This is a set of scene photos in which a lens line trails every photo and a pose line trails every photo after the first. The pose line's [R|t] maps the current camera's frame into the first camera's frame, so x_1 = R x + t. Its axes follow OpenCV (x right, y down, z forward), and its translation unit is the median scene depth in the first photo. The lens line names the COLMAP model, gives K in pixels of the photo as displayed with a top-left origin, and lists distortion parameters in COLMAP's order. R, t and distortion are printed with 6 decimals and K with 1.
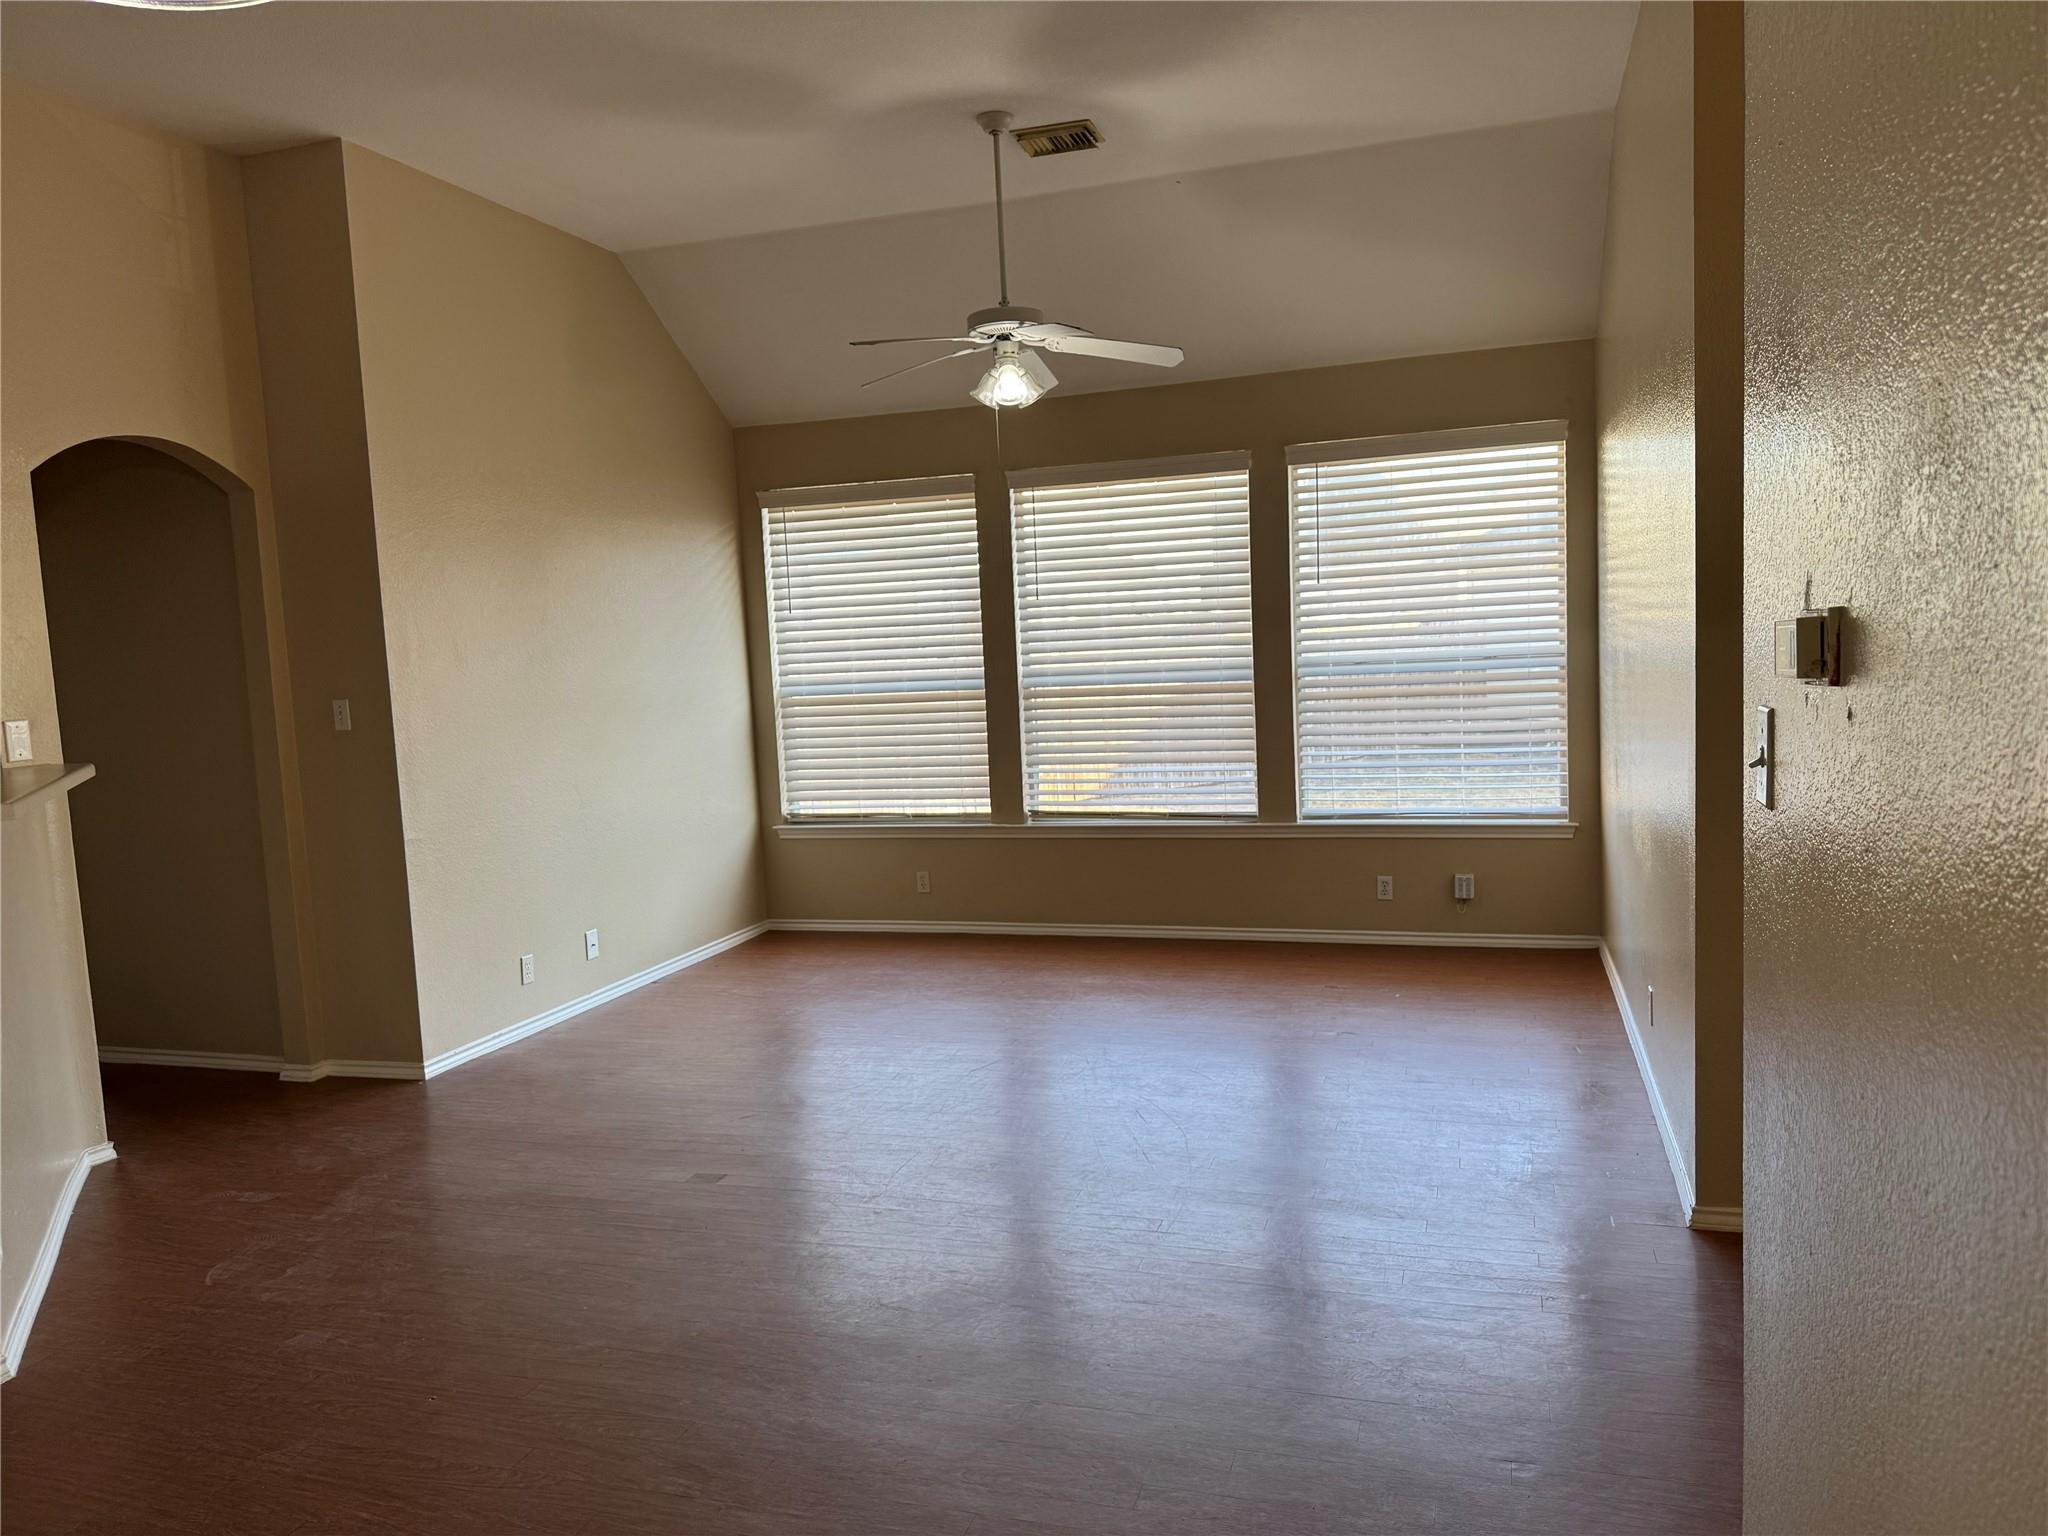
lens RADIAL K [[1442.4, 0, 1033.3], [0, 1442.4, 786.1], [0, 0, 1]] dist [0.017136, -0.011340]
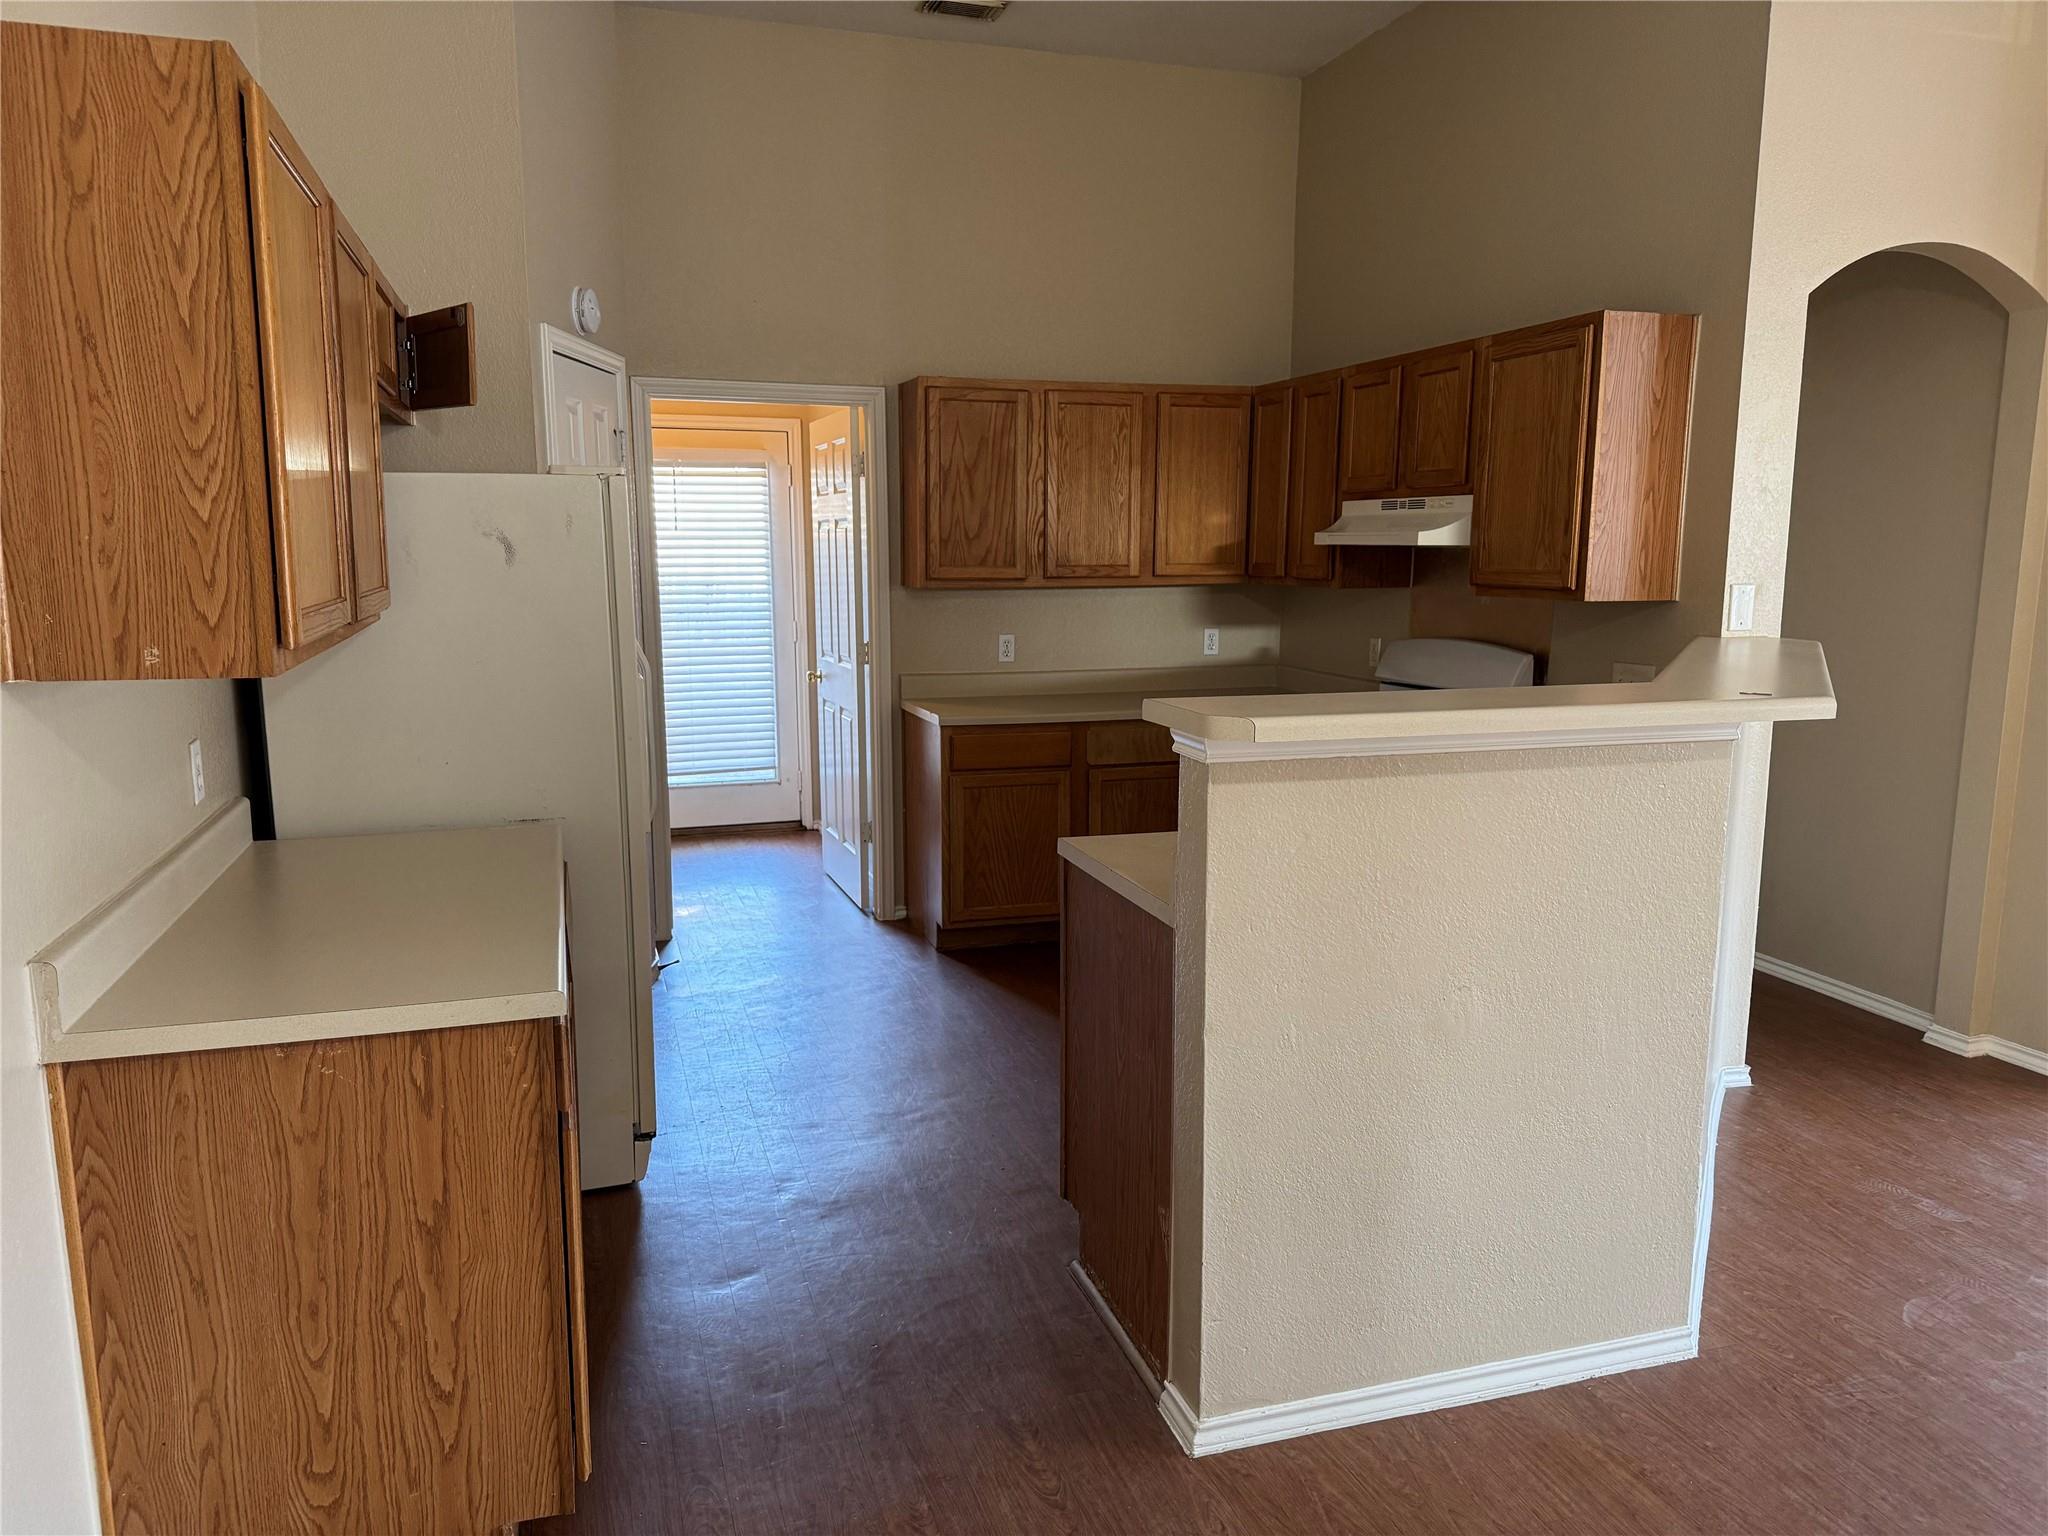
lens RADIAL K [[1442.4, 0, 1024.1], [0, 1442.4, 763.9], [0, 0, 1]] dist [0.017136, -0.011340]
pose [[0.577142, 0.174450, -0.797793, -0.215535], [-0.112607, 0.984586, 0.133832, -0.005022], [0.808843, 0.012597, 0.587890, 0.118430]]
